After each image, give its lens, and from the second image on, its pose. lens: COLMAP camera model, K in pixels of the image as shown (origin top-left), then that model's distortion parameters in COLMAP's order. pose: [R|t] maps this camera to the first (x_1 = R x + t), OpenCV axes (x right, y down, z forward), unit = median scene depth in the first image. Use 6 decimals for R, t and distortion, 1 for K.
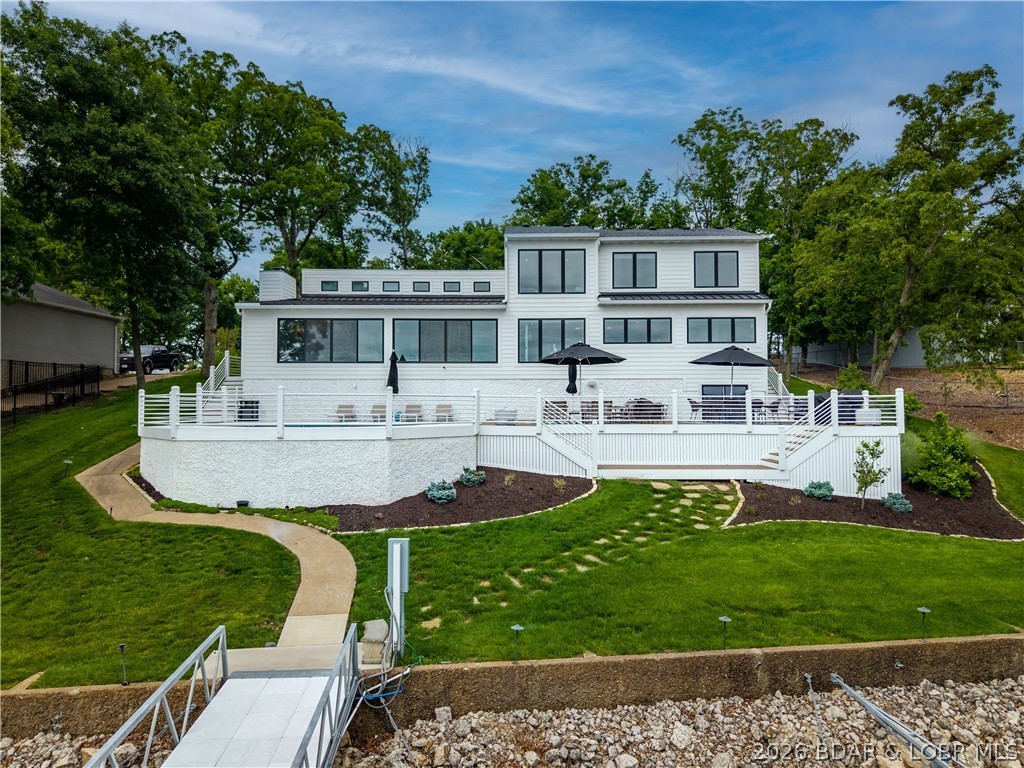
lens RADIAL K [[690.4, 0, 511.3], [0, 690.4, 383.8], [0, 0, 1]] dist [0.015757, -0.012493]
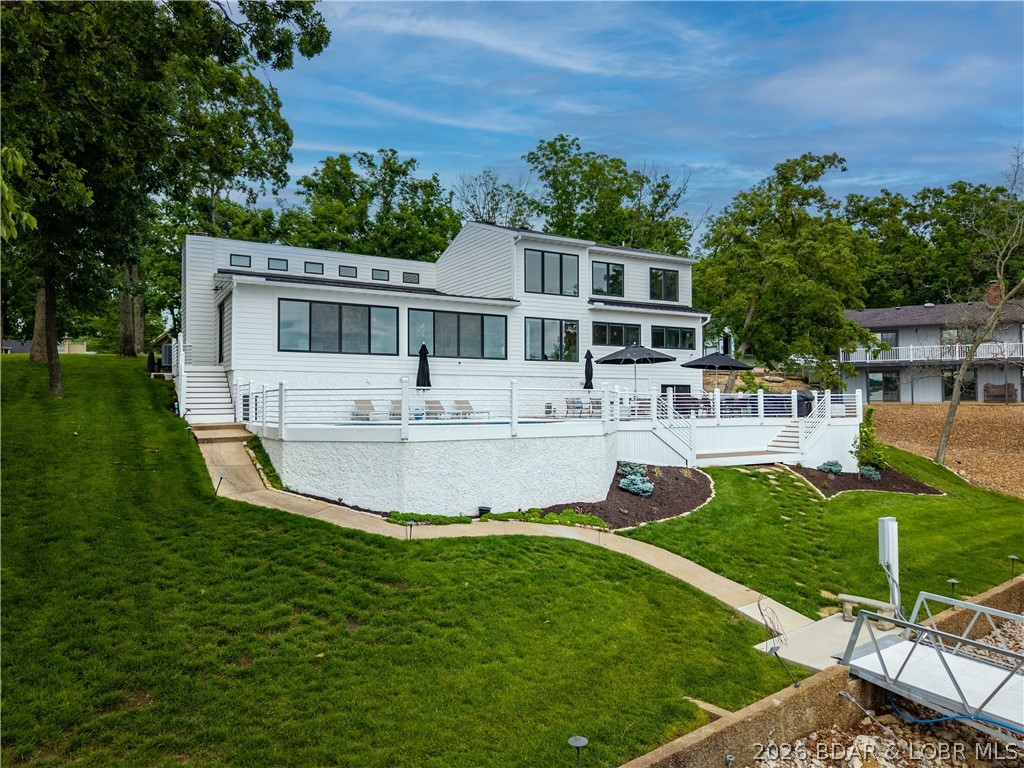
lens RADIAL K [[690.4, 0, 511.2], [0, 690.4, 384.8], [0, 0, 1]] dist [0.015757, -0.012493]
pose [[0.861568, 0.013808, 0.507454, -0.655581], [-0.015365, 0.999881, -0.001120, 0.009323], [-0.507409, -0.006832, 0.861678, 0.172422]]
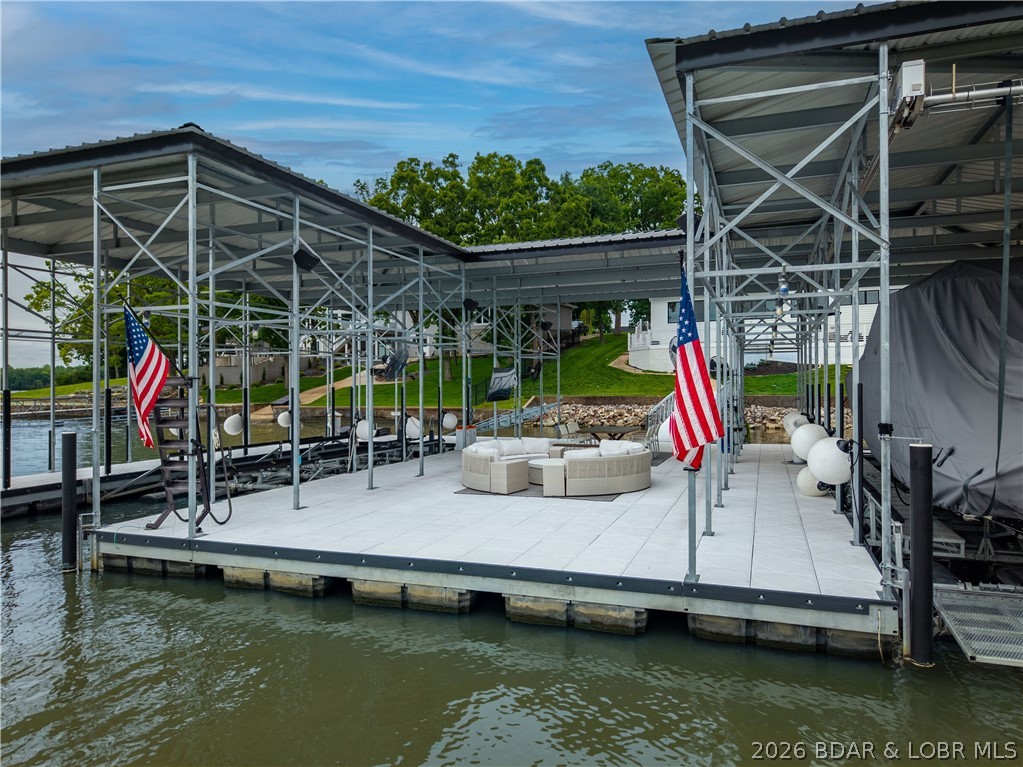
lens RADIAL K [[689.7, 0, 505.3], [0, 689.7, 382.1], [0, 0, 1]] dist [0.015757, -0.012493]
pose [[0.906363, -0.005972, -0.422459, 0.131244], [0.020382, 0.999354, 0.029602, 0.100354], [0.422009, -0.035441, 0.905899, -1.446369]]
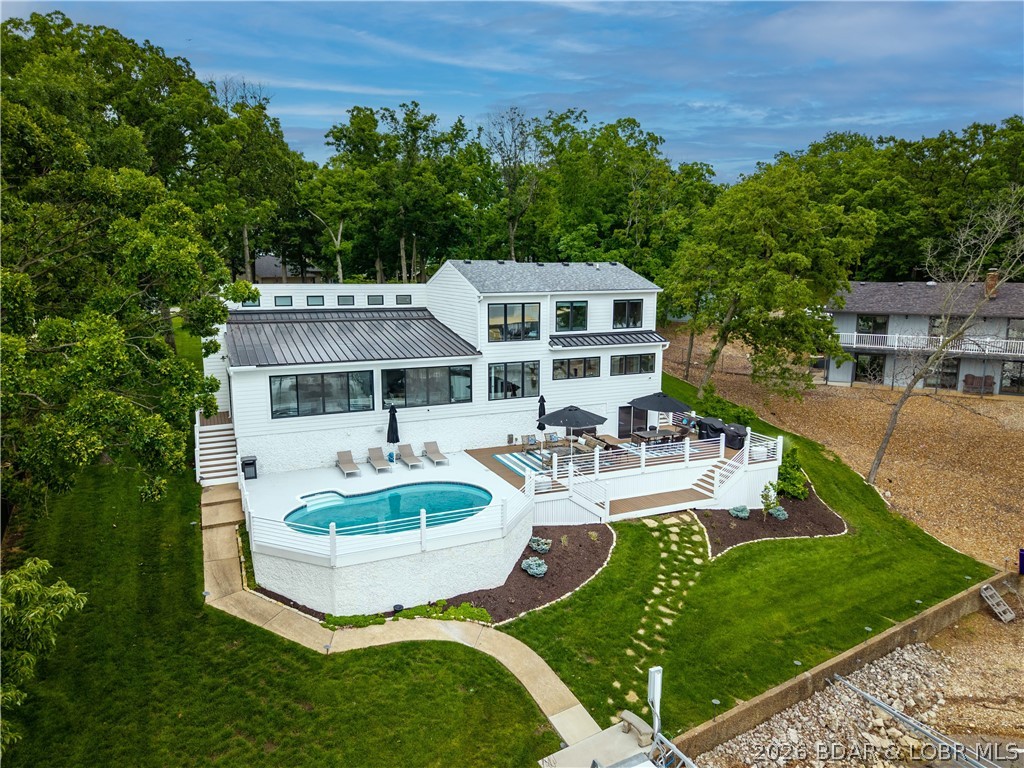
lens RADIAL K [[690.4, 0, 510.3], [0, 690.4, 383.2], [0, 0, 1]] dist [0.015757, -0.012493]
pose [[0.909306, -0.066731, 0.410742, -0.549773], [-0.017411, 0.980093, 0.197776, -0.369327], [-0.415763, -0.186991, 0.890042, -0.072577]]
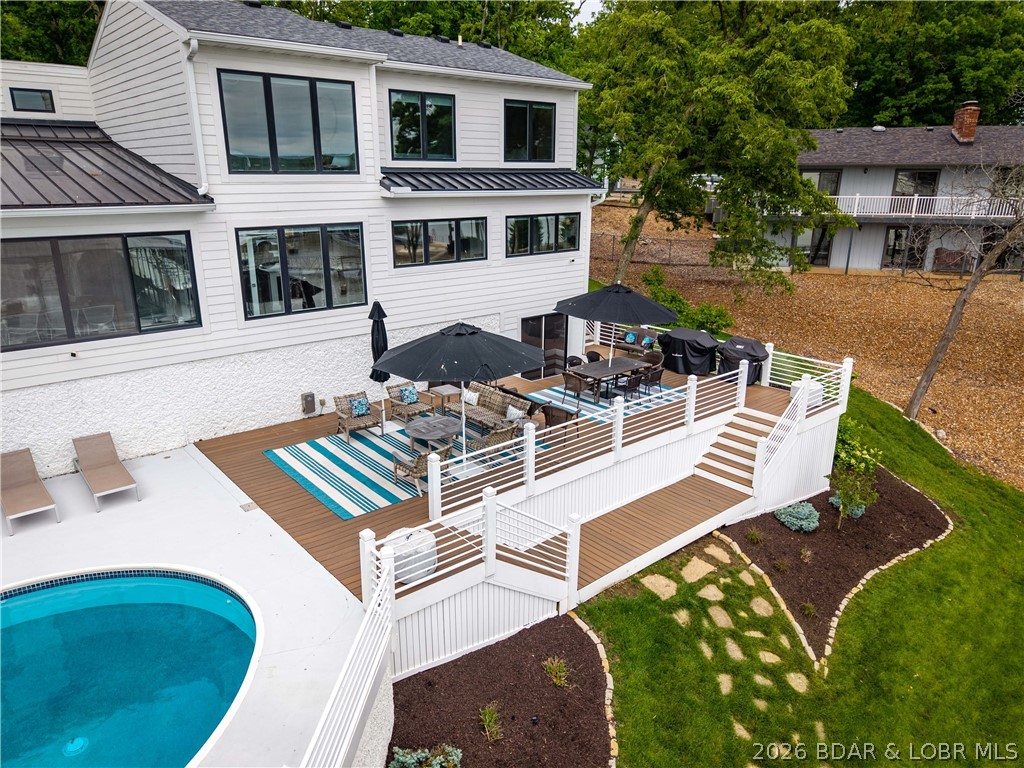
lens RADIAL K [[690.4, 0, 514.7], [0, 690.4, 382.6], [0, 0, 1]] dist [0.015757, -0.012493]
pose [[0.753257, -0.187300, 0.630494, -0.208625], [-0.030227, 0.947725, 0.317653, -0.191659], [-0.657032, -0.258332, 0.708219, 0.640779]]
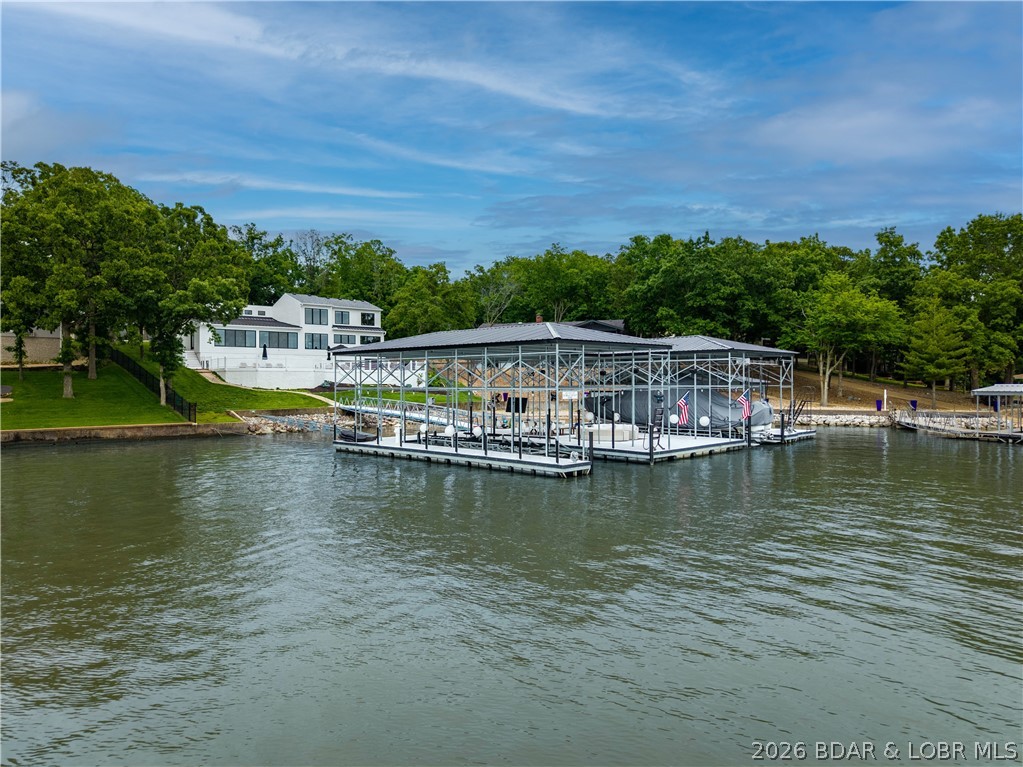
lens RADIAL K [[689.7, 0, 517.9], [0, 689.7, 381.0], [0, 0, 1]] dist [0.015757, -0.012493]
pose [[0.745357, 0.002028, 0.666662, -1.511301], [-0.023532, 0.999452, 0.023270, 0.016640], [-0.666250, -0.033033, 0.744996, -2.063180]]
